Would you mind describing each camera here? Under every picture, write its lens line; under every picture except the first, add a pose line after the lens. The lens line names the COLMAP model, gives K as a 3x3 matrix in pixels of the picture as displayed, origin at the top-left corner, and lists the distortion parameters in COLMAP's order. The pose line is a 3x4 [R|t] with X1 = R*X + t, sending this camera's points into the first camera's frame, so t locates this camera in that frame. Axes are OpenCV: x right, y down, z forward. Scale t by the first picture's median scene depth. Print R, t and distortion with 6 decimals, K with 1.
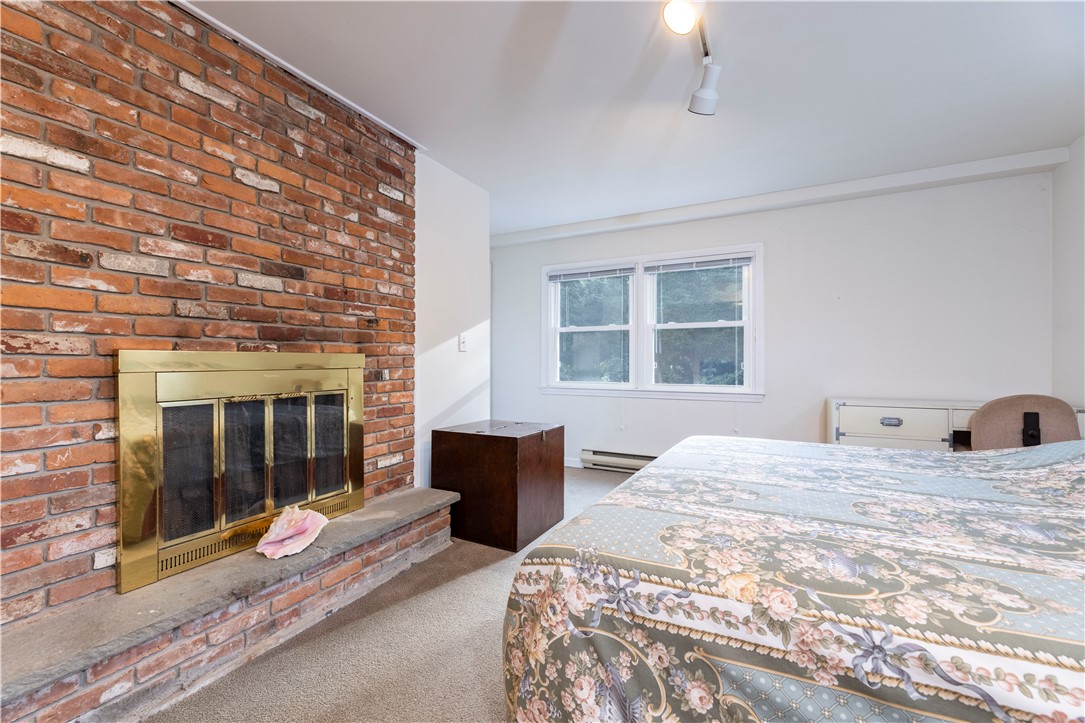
lens RADIAL K [[445.8, 0, 542.5], [0, 445.8, 362.2], [0, 0, 1]] dist [0.000009, -0.000868]
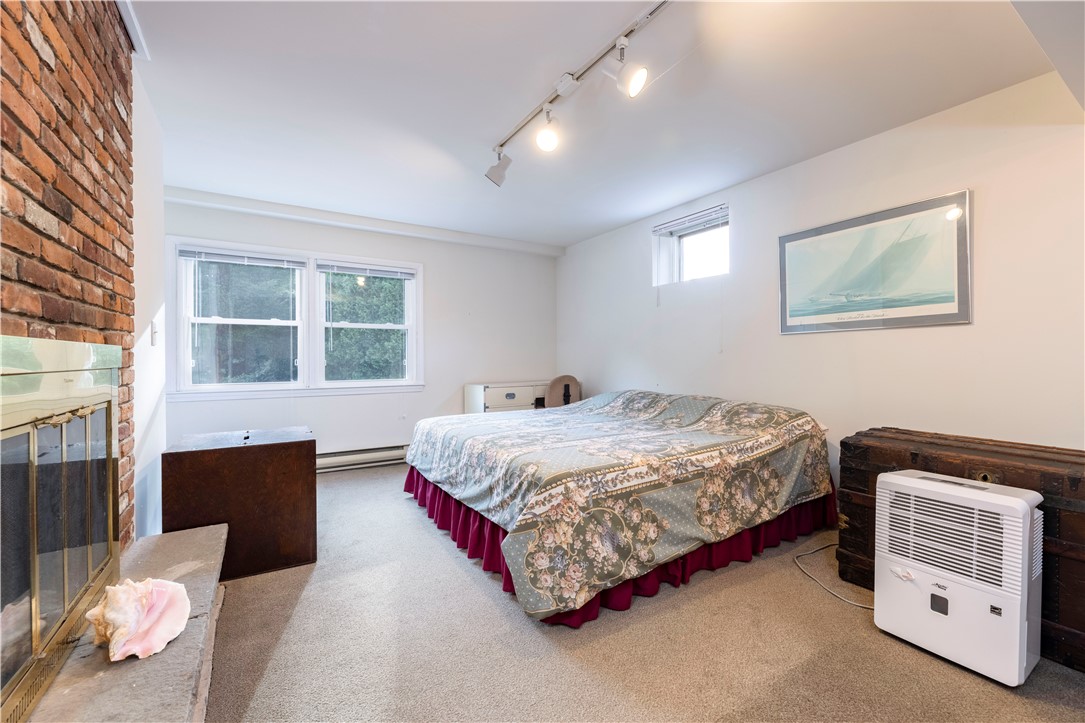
lens RADIAL K [[445.8, 0, 538.7], [0, 445.8, 360.3], [0, 0, 1]] dist [0.000009, -0.000868]
pose [[0.513448, -0.005542, 0.858103, -1.469985], [0.007568, 0.999970, 0.001929, 0.011590], [-0.858088, 0.005503, 0.513474, 0.276803]]
